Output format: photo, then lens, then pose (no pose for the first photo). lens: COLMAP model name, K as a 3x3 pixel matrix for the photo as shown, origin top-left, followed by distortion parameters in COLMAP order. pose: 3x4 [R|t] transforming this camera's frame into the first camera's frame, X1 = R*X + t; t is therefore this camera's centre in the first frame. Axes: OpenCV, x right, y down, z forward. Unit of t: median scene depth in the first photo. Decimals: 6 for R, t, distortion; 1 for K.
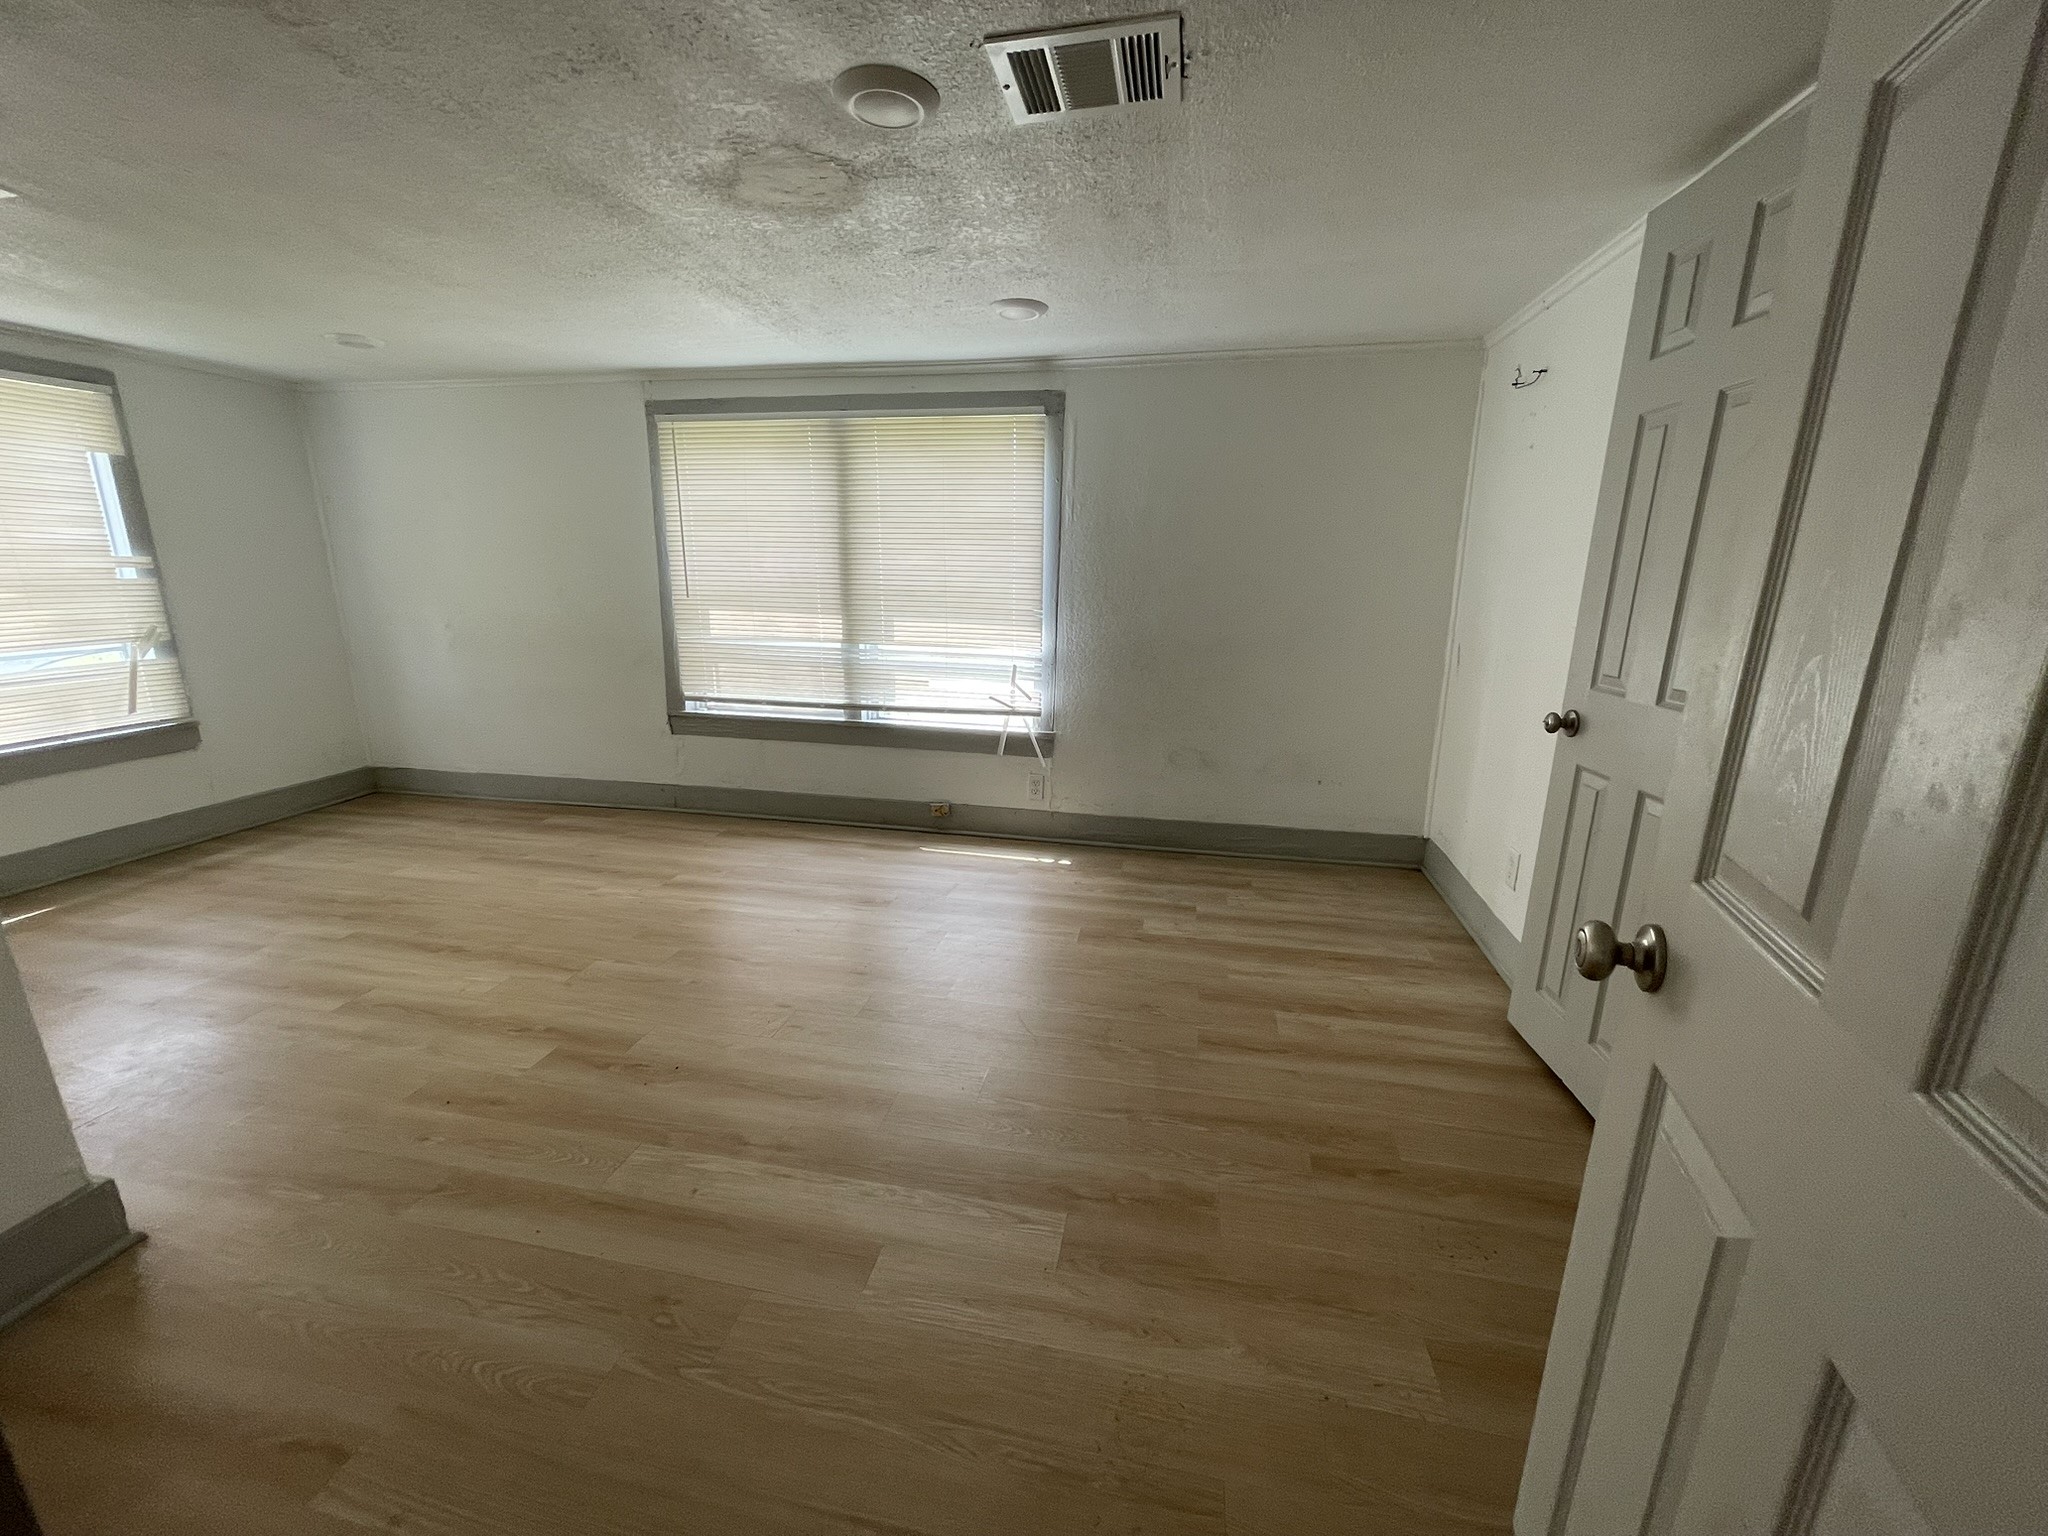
lens RADIAL K [[831.3, 0, 1021.7], [0, 831.3, 773.1], [0, 0, 1]] dist [-0.000572, 0.000277]
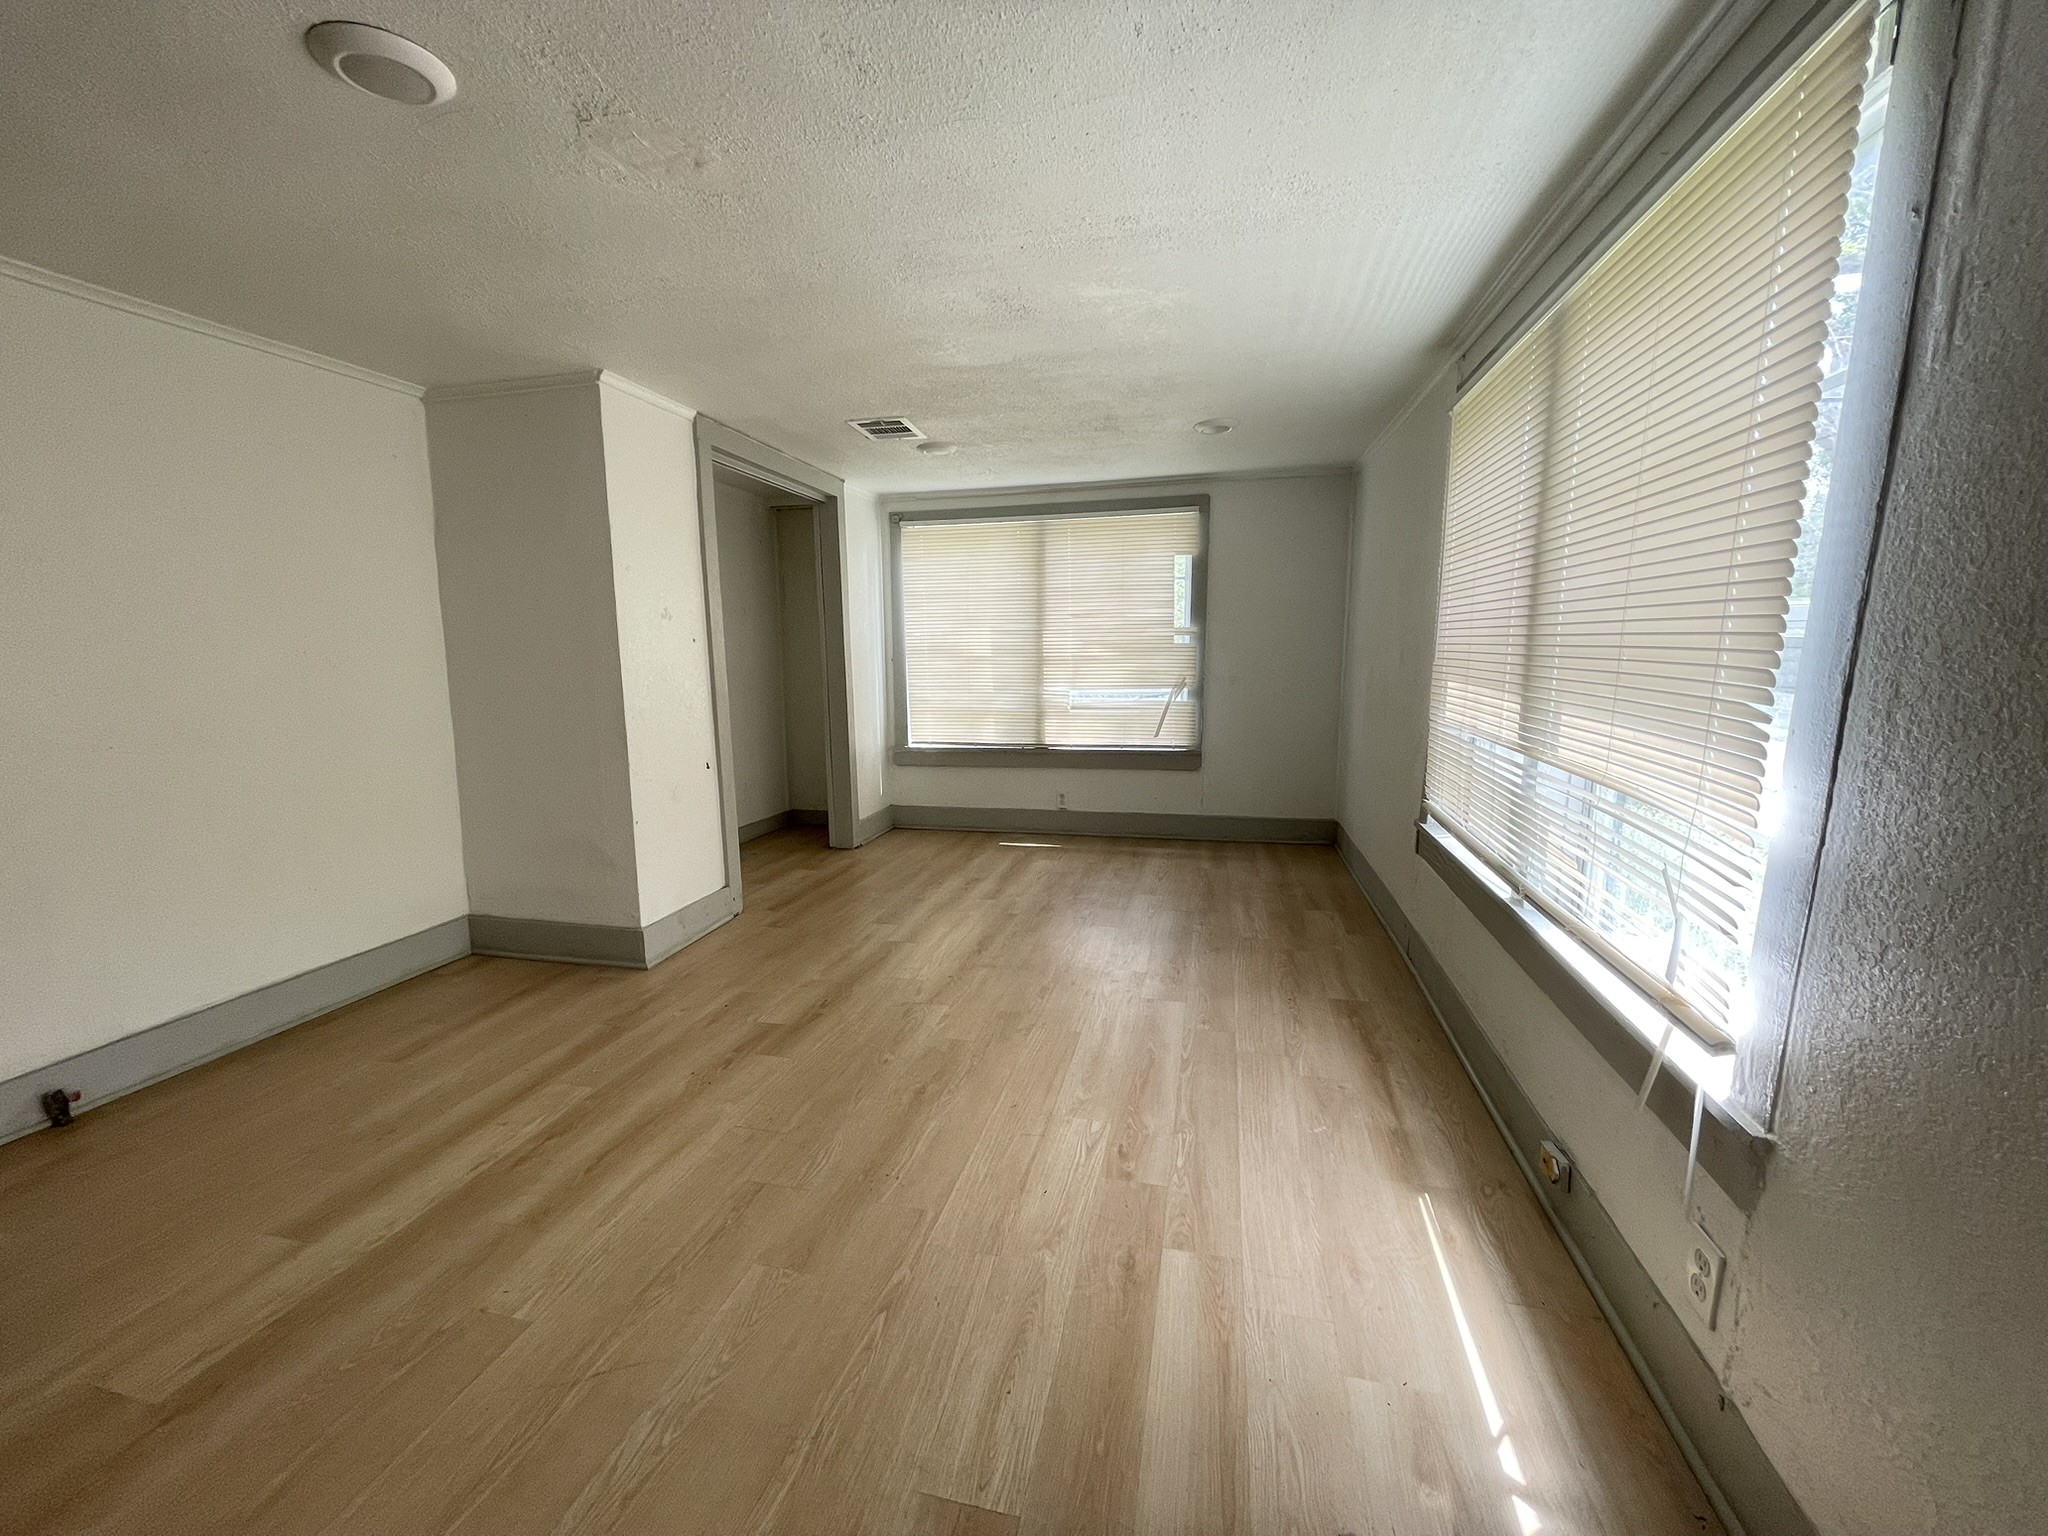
lens RADIAL K [[831.3, 0, 1016.2], [0, 831.3, 775.9], [0, 0, 1]] dist [-0.000572, 0.000277]
pose [[-0.048596, 0.142815, -0.988556, 0.378306], [-0.231144, 0.961251, 0.150233, -0.182992], [0.971705, 0.235799, -0.013702, 0.889554]]
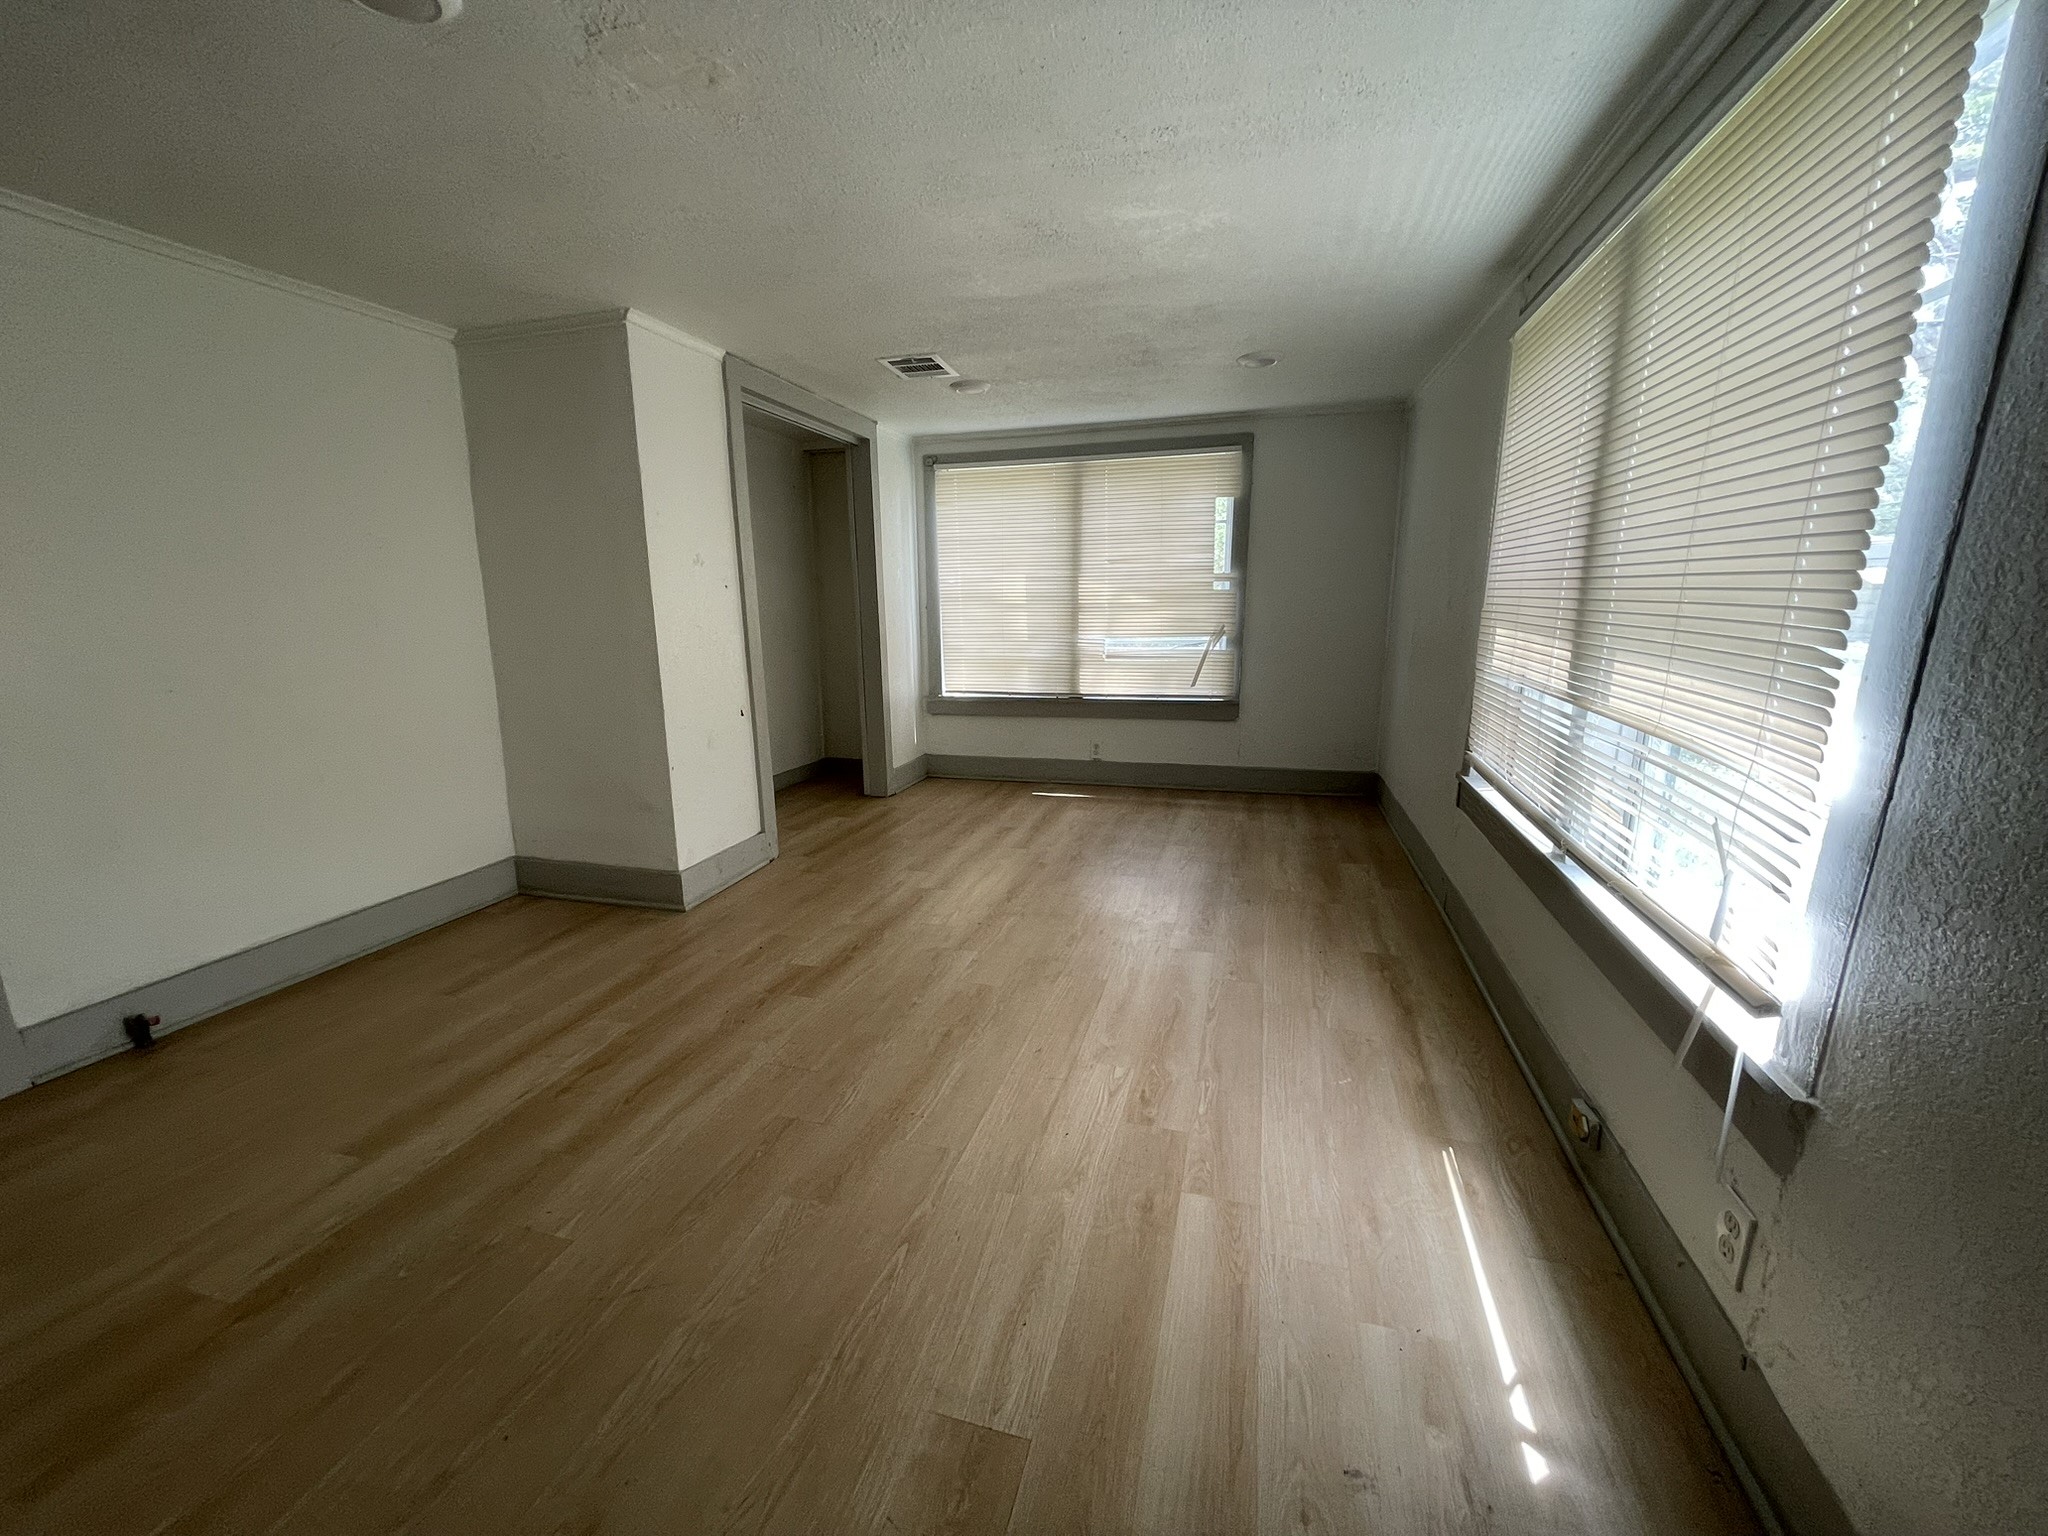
lens RADIAL K [[831.3, 0, 1016.7], [0, 831.3, 776.7], [0, 0, 1]] dist [-0.000572, 0.000277]
pose [[-0.095286, 0.201538, -0.974835, 0.371296], [-0.229759, 0.948396, 0.218530, -0.182035], [0.968572, 0.244800, -0.044063, 0.899617]]
